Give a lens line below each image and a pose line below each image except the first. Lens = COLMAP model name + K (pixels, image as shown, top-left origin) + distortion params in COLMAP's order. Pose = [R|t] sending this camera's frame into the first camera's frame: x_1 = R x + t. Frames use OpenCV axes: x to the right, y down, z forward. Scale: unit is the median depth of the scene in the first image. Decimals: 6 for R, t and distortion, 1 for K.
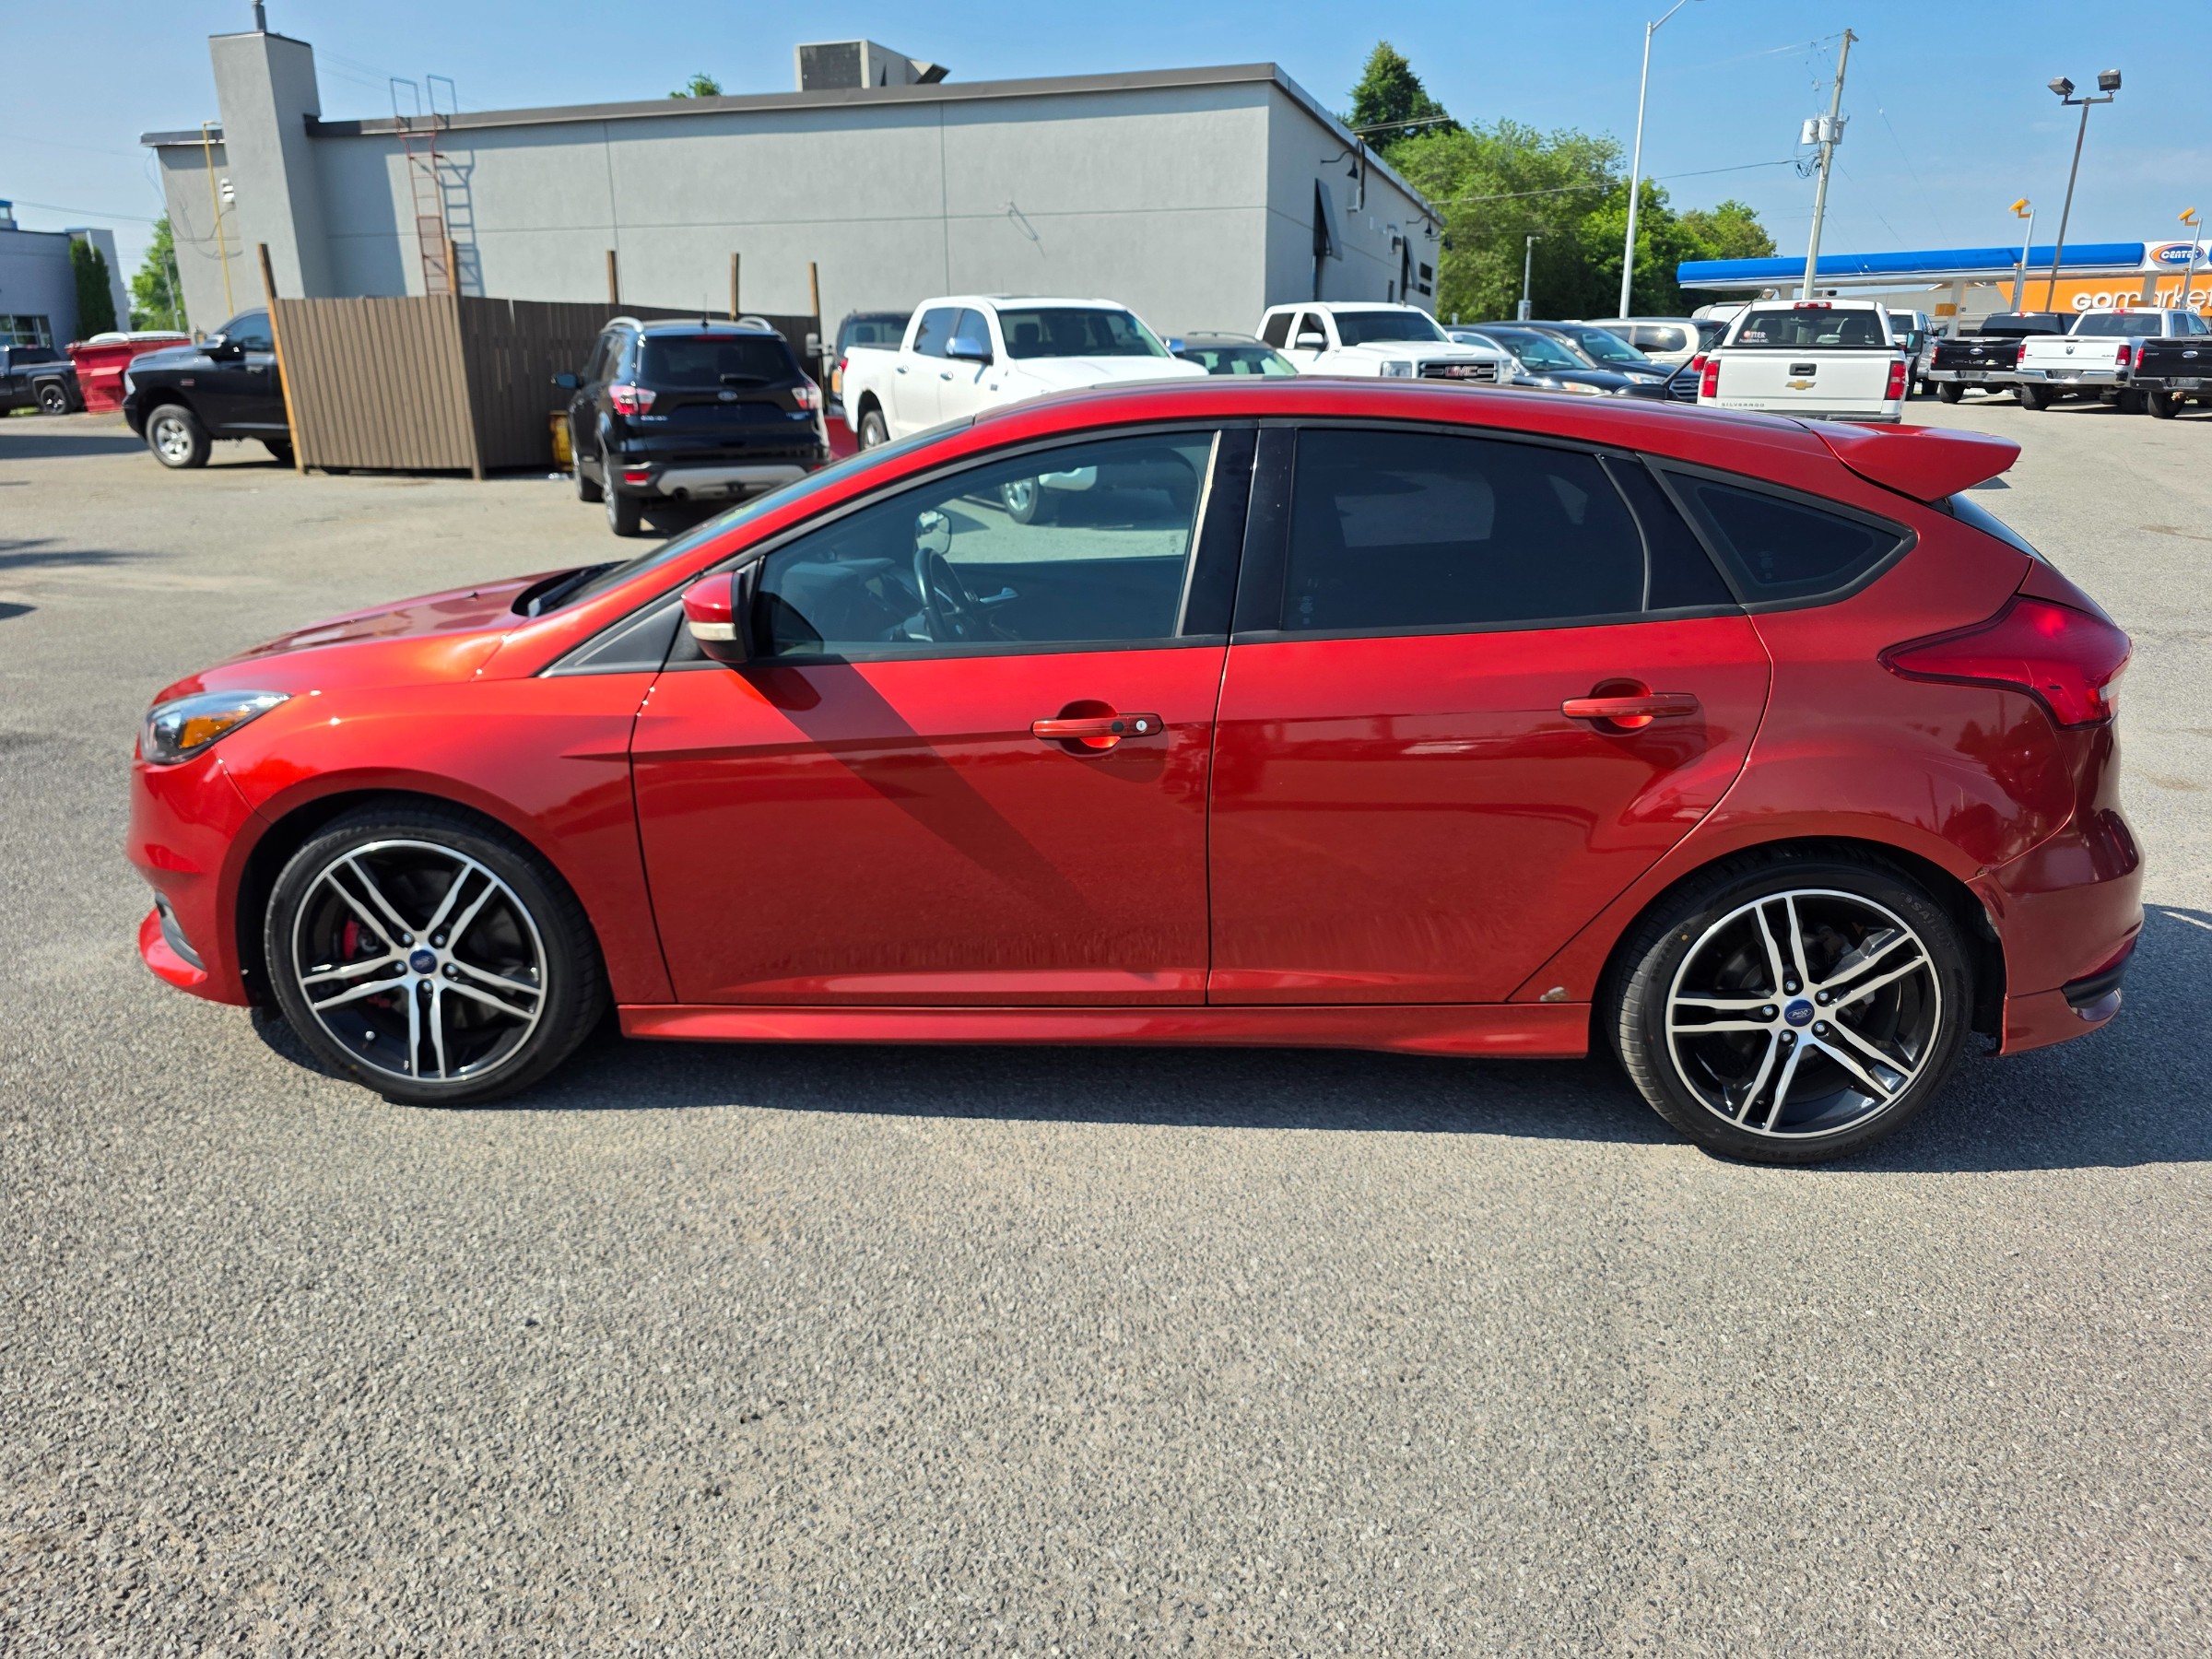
lens RADIAL K [[1482.5, 0, 1106.0], [0, 1482.5, 829.5], [0, 0, 1]] dist [0.043495, -0.030177]
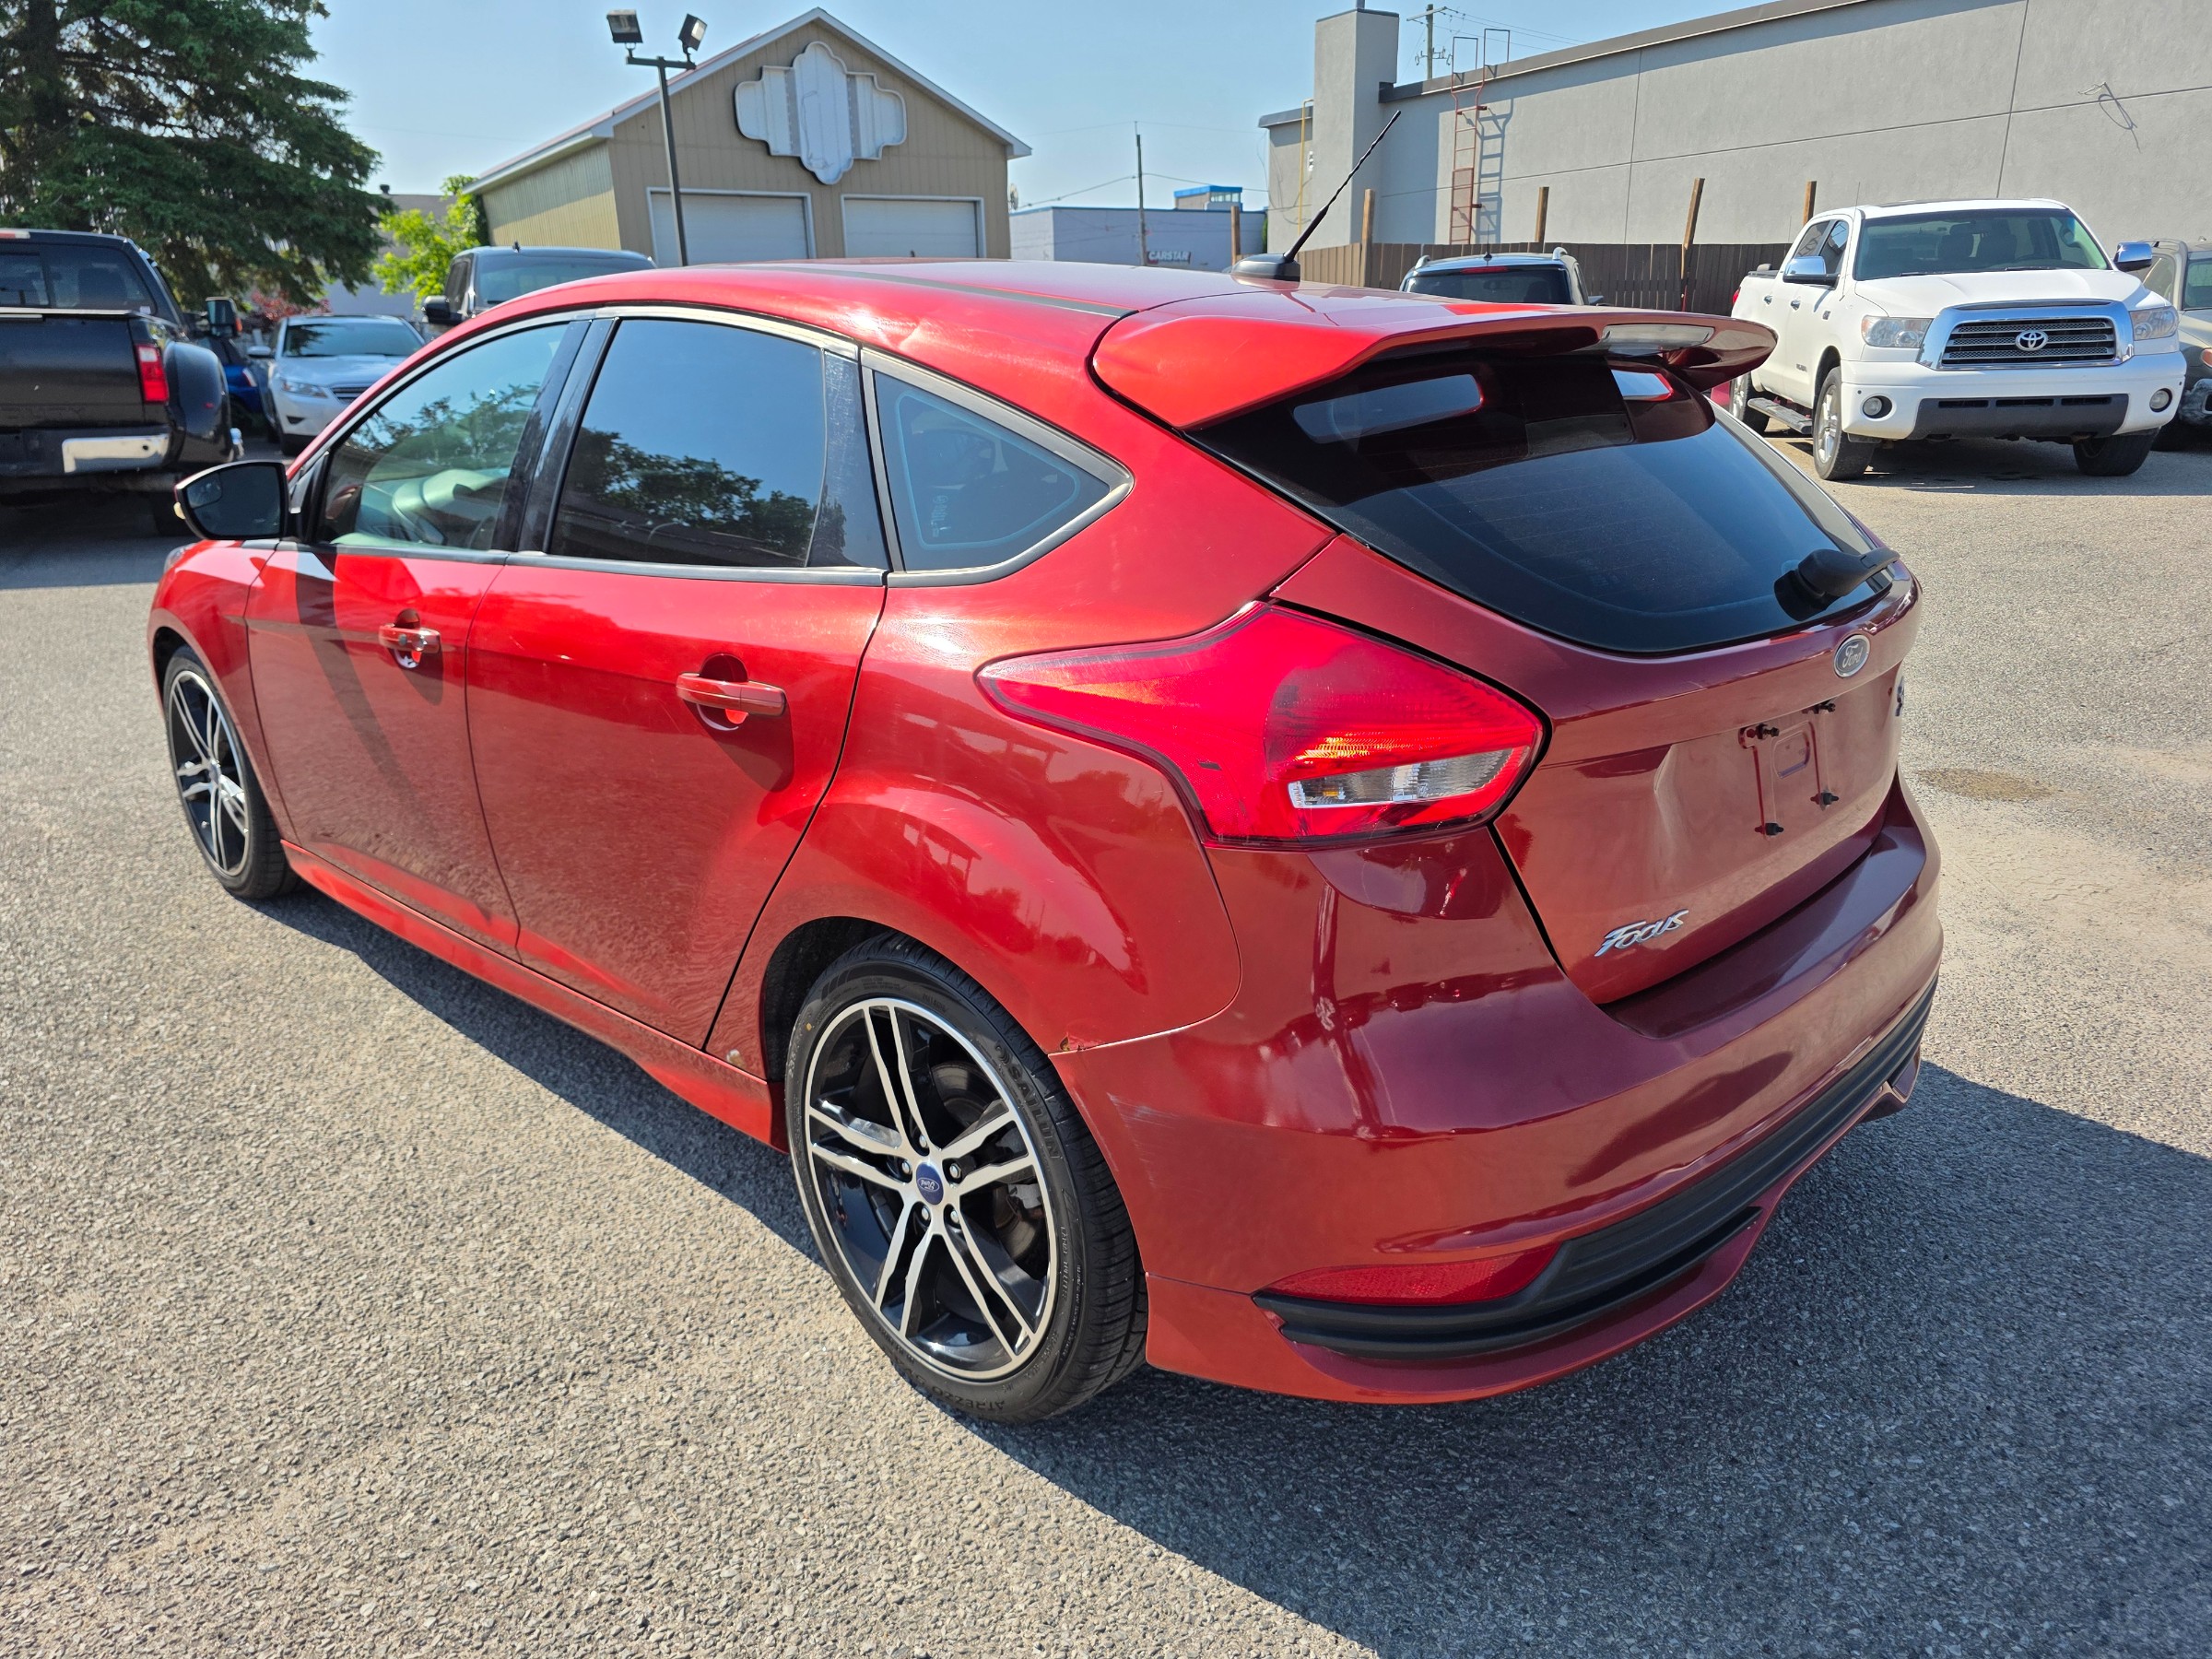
lens RADIAL K [[1482.5, 0, 1106.0], [0, 1482.5, 829.5], [0, 0, 1]] dist [0.043495, -0.030177]
pose [[0.763949, 0.192813, -0.615797, 0.088298], [-0.173735, 0.980534, 0.091483, -0.010698], [0.621449, 0.037097, 0.782576, 0.050047]]
